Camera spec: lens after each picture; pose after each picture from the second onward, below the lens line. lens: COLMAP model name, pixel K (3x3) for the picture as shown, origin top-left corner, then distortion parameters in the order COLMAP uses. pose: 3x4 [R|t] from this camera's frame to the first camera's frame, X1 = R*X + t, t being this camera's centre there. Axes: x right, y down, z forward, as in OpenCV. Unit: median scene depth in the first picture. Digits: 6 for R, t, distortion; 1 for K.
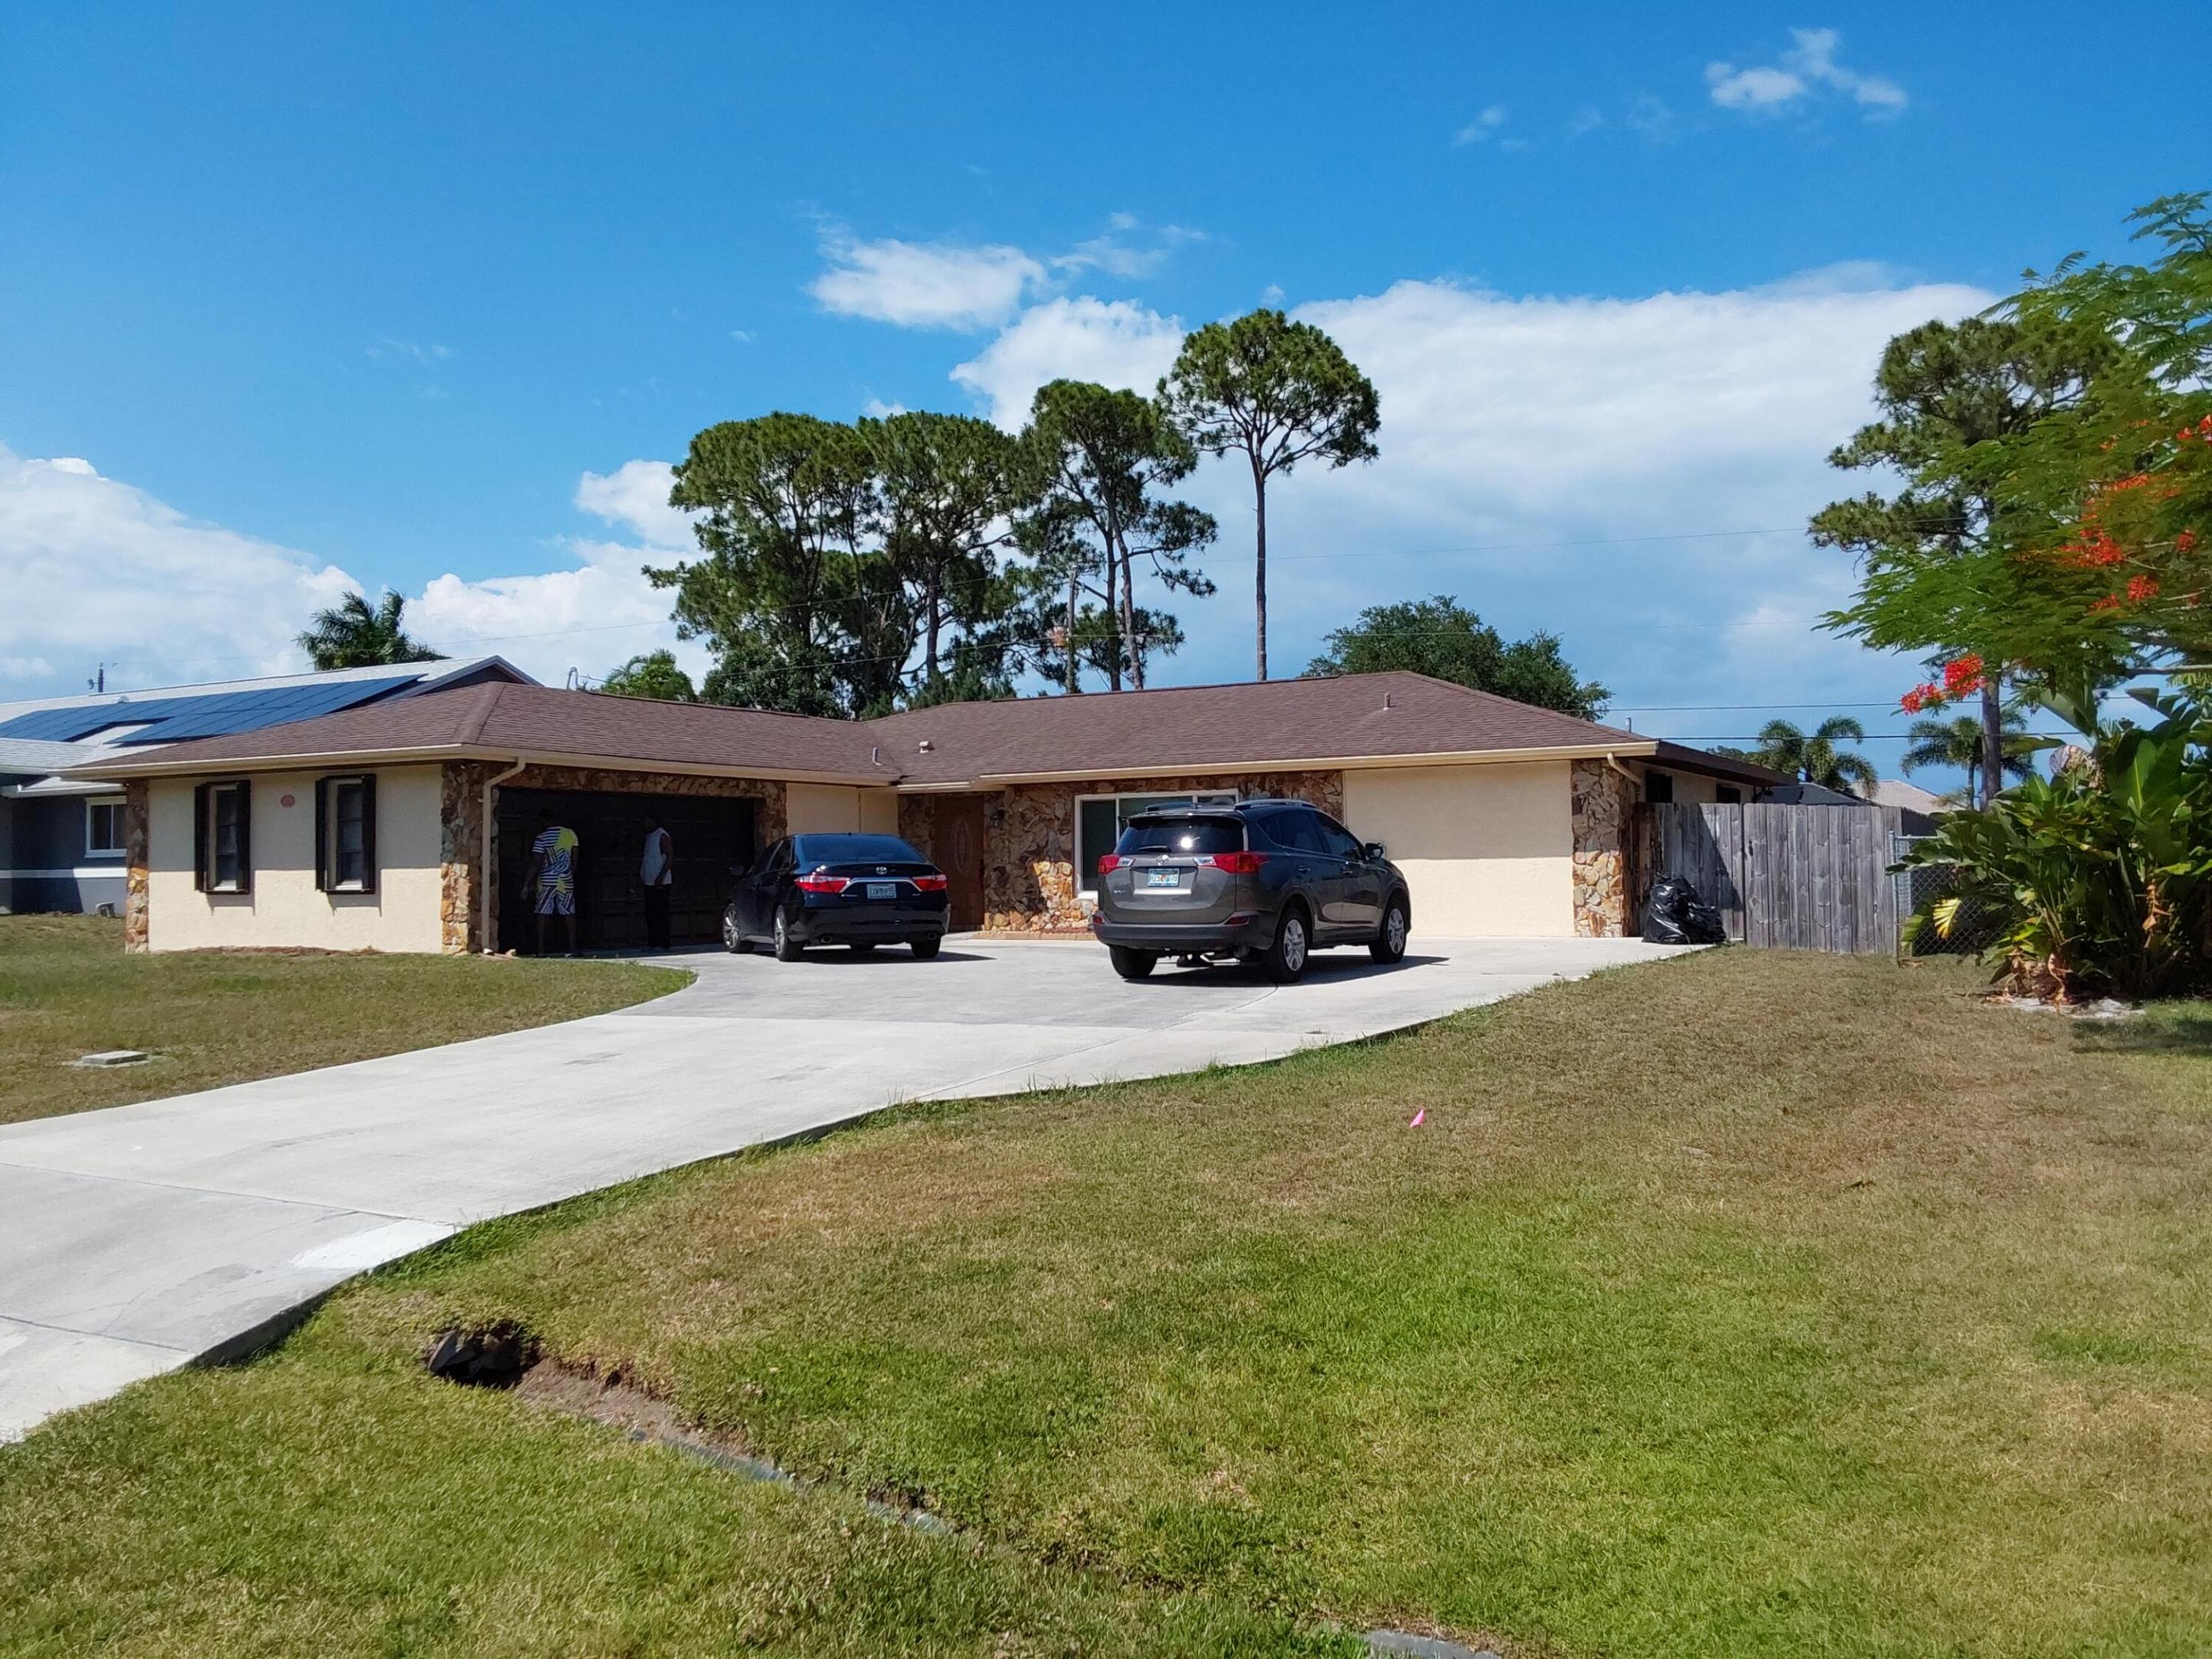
lens RADIAL K [[1779.3, 0, 1106.0], [0, 1779.3, 829.5], [0, 0, 1]] dist [0.124378, -0.218349]
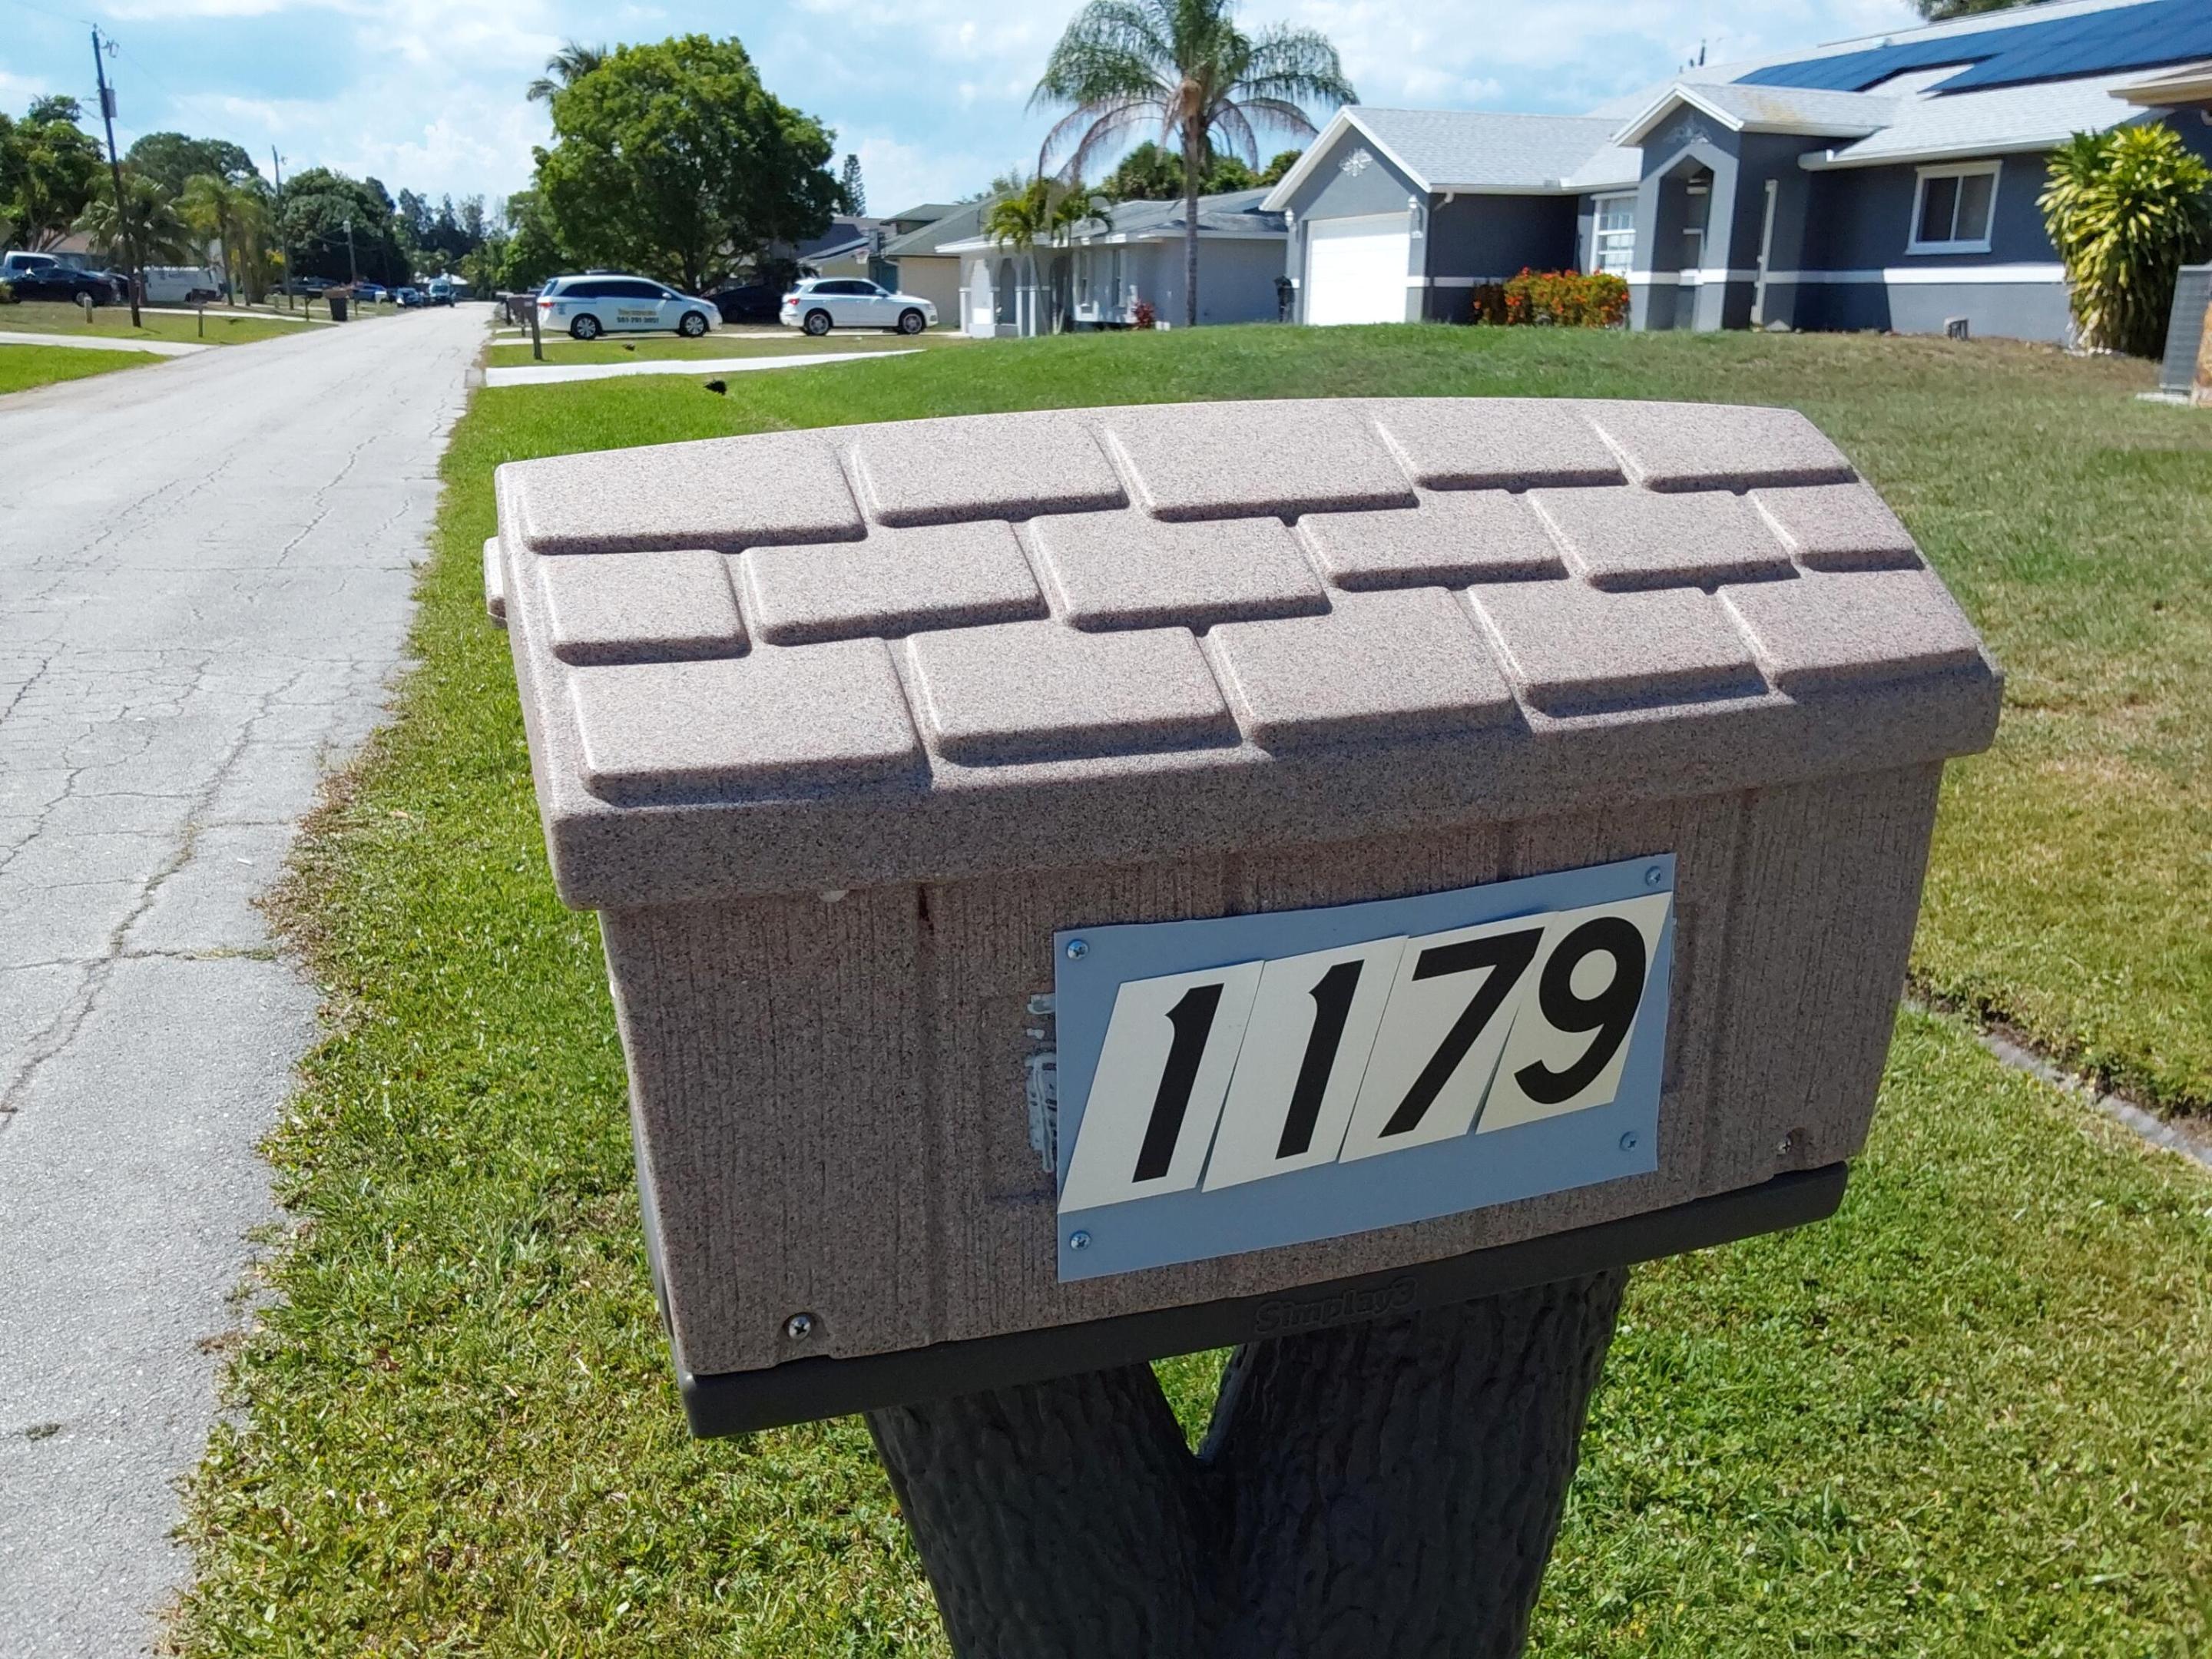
lens RADIAL K [[1763.0, 0, 1106.0], [0, 1763.0, 829.5], [0, 0, 1]] dist [-0.007604, -0.003669]
pose [[0.736967, 0.214340, -0.641045, -0.367446], [-0.004783, 0.950021, 0.312151, 0.020206], [0.675912, -0.226978, 0.701159, 0.283790]]
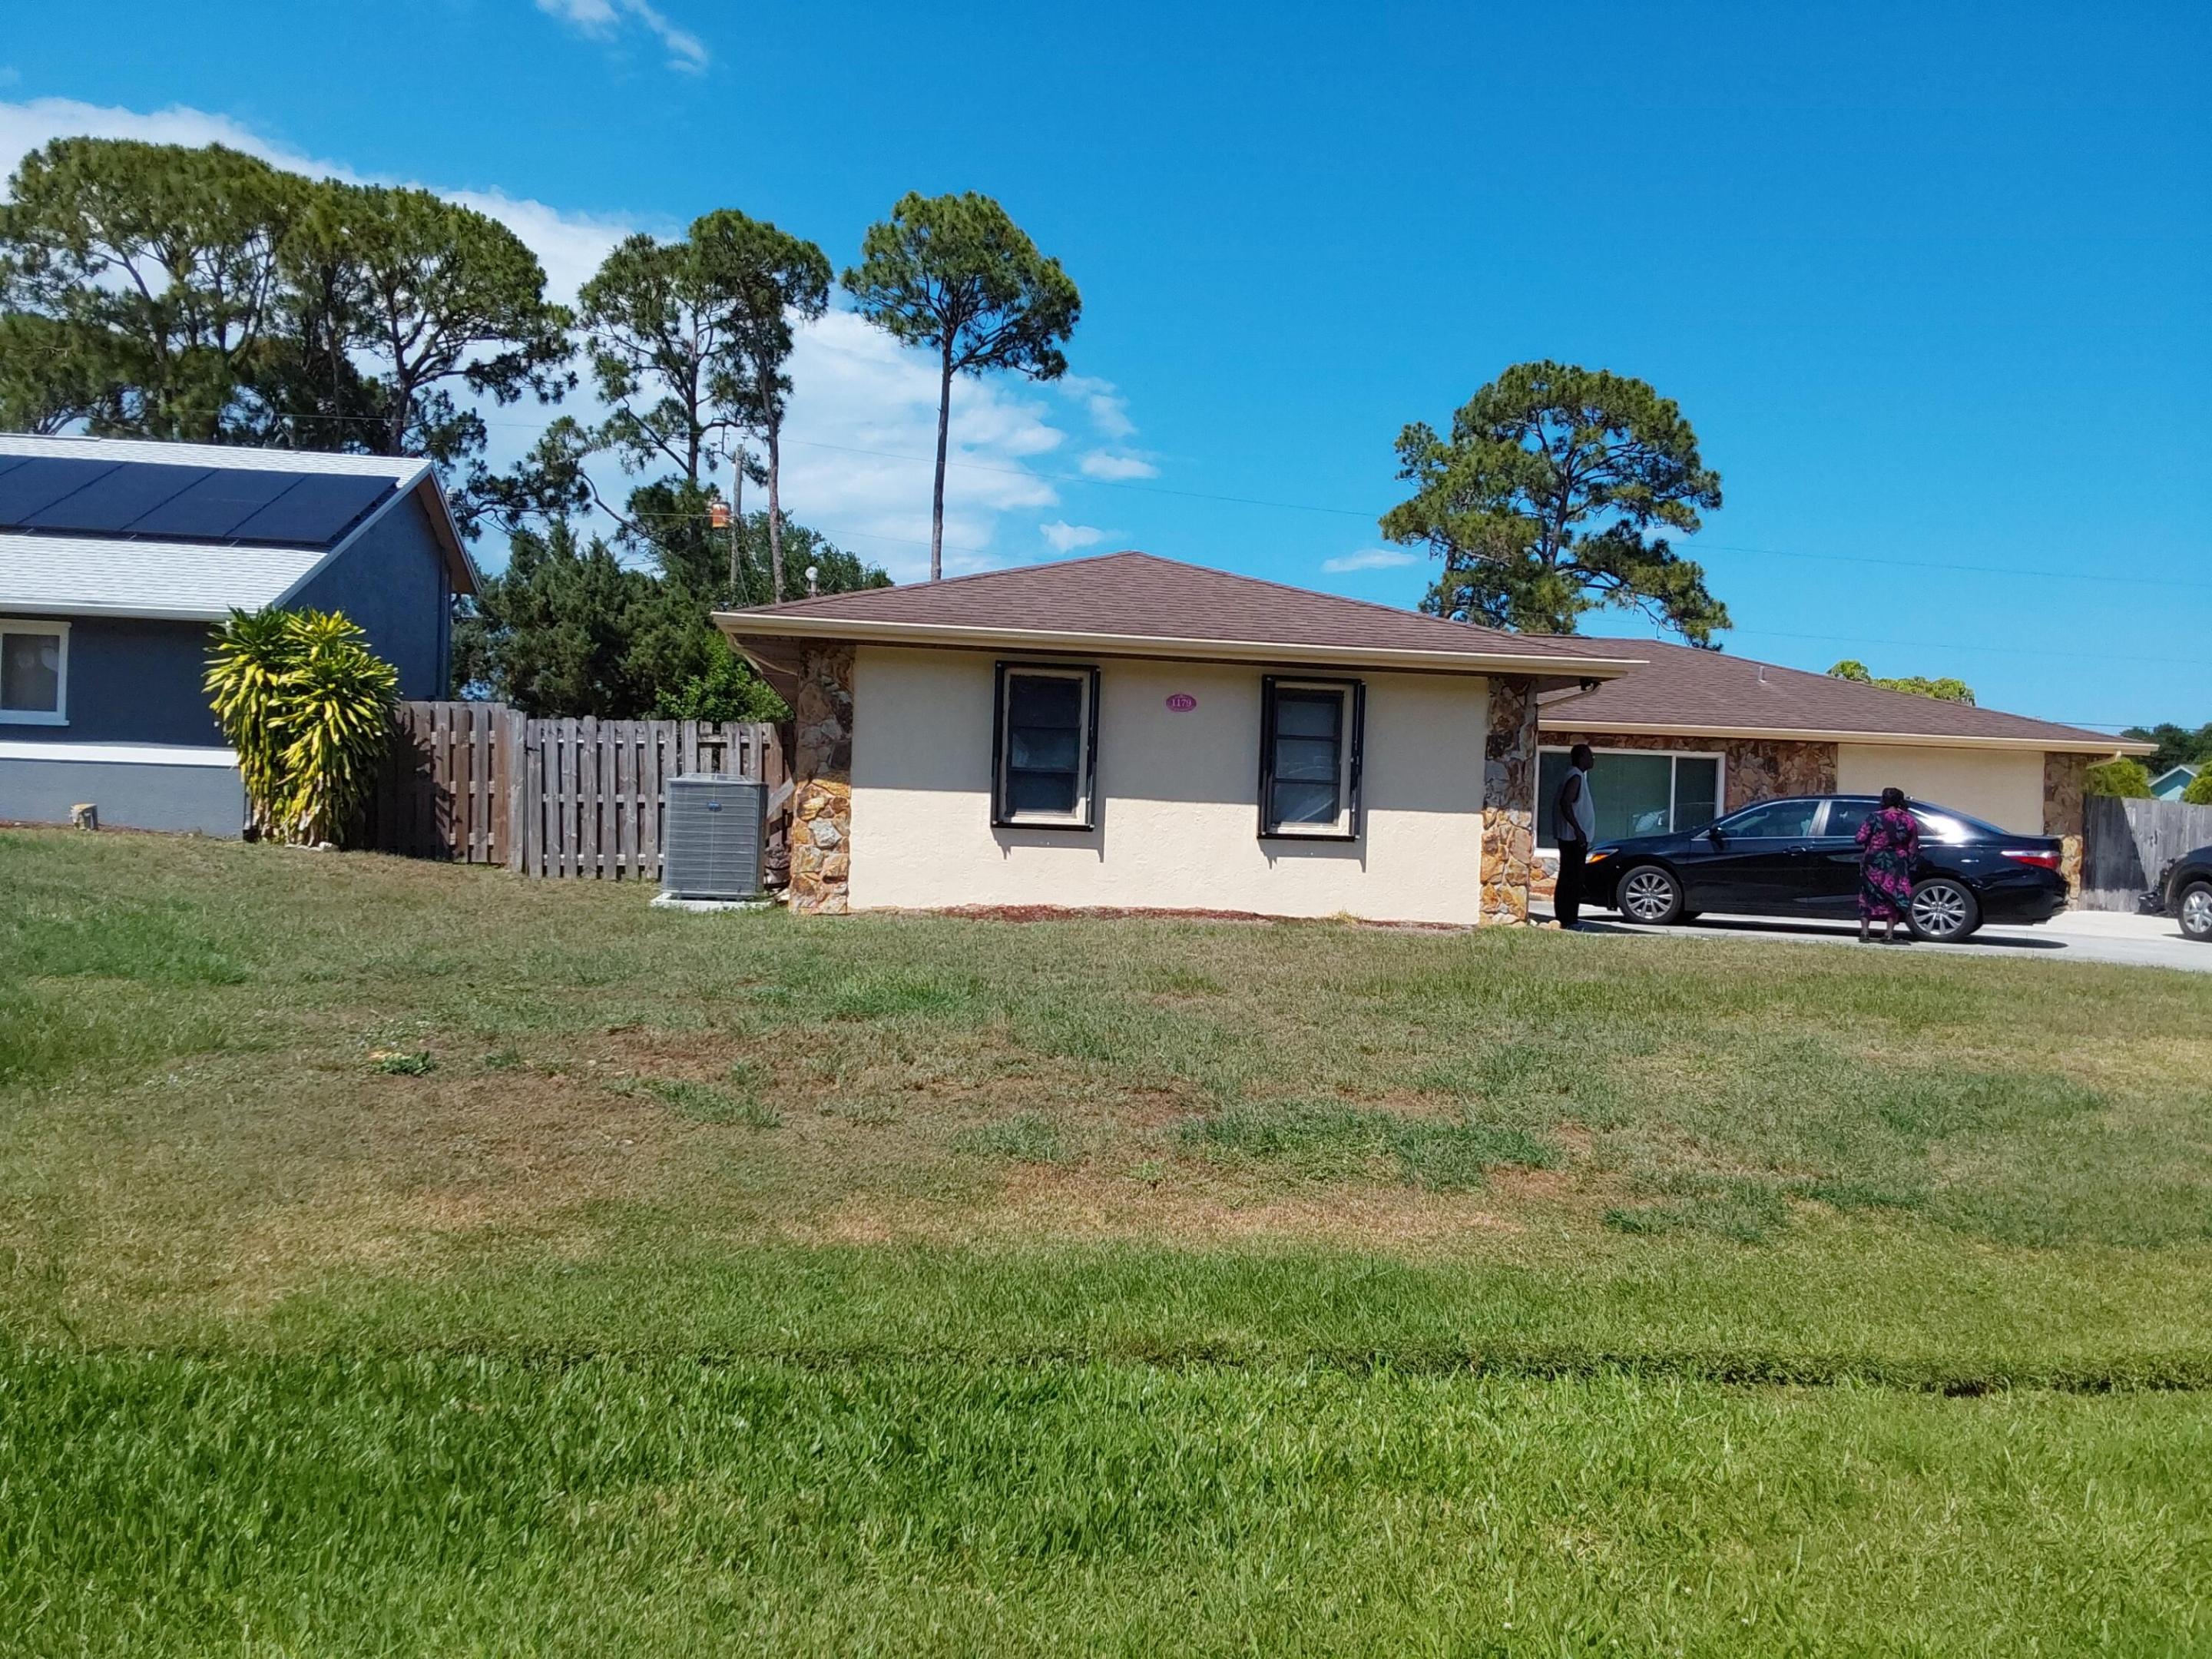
lens RADIAL K [[1799.0, 0, 1098.8], [0, 1799.0, 841.2], [0, 0, 1]] dist [0.074176, -0.110266]
pose [[0.791161, 0.030381, 0.610852, -0.770709], [-0.062771, 0.997525, 0.031686, 0.015196], [-0.608378, -0.063413, 0.791110, 0.393954]]
